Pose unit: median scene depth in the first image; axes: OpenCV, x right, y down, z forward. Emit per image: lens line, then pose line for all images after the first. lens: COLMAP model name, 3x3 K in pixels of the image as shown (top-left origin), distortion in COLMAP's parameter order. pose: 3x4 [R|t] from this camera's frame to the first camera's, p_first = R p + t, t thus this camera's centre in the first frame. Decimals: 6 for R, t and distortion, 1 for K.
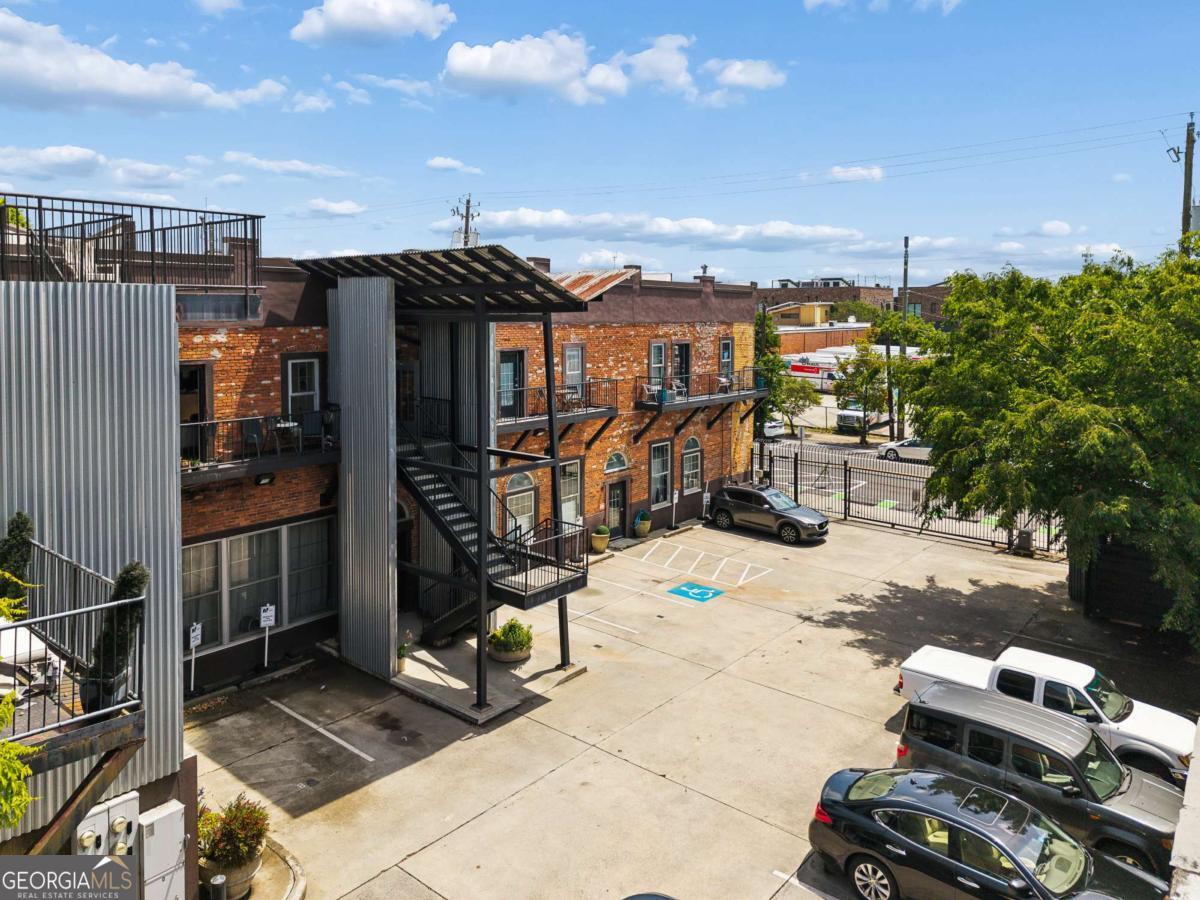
lens RADIAL K [[835.5, 0, 599.8], [0, 835.5, 336.3], [0, 0, 1]] dist [0.005951, -0.001515]
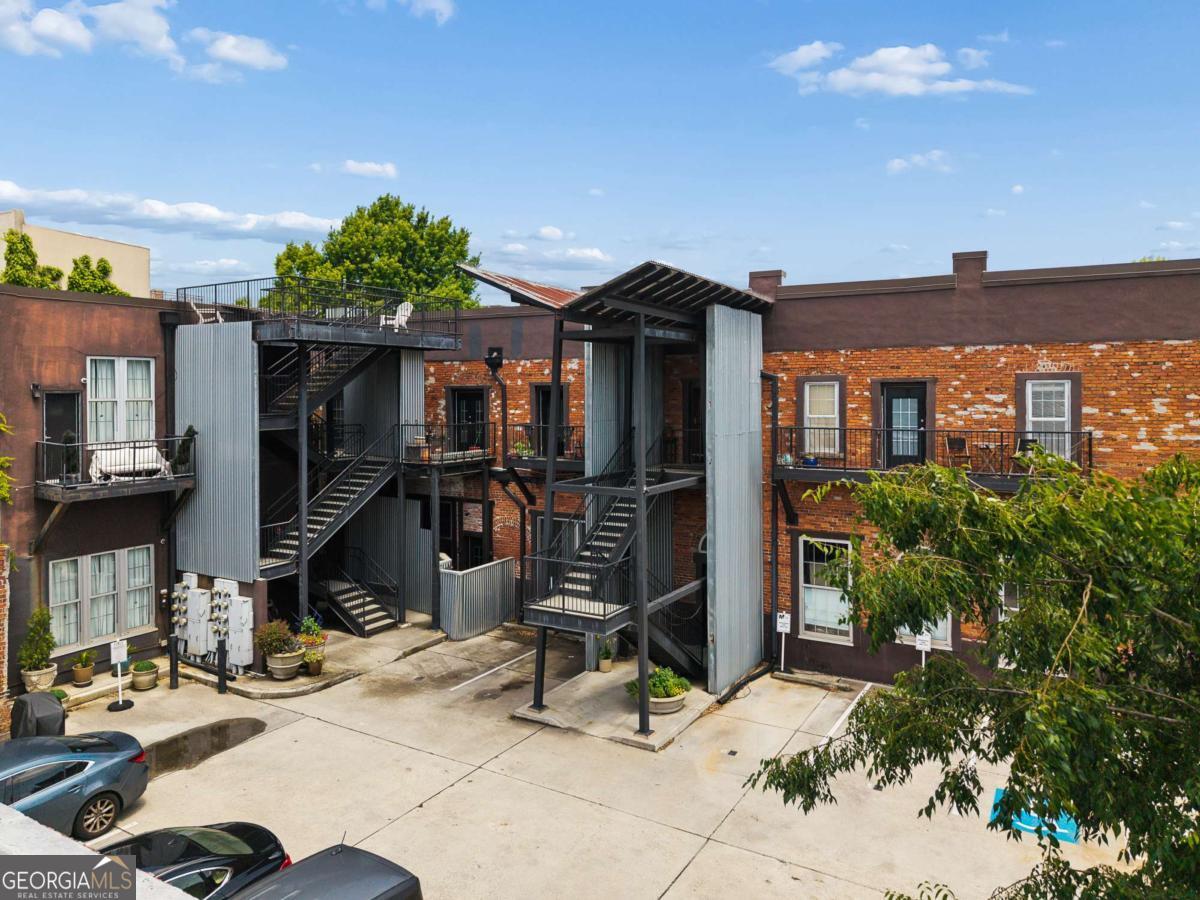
lens RADIAL K [[832.4, 0, 595.9], [0, 832.4, 417.9], [0, 0, 1]] dist [0.005057, -0.004330]
pose [[0.150887, 0.026032, -0.988208, 0.644264], [-0.027336, 0.999381, 0.022152, 0.044302], [0.988173, 0.023671, 0.151505, 0.667215]]
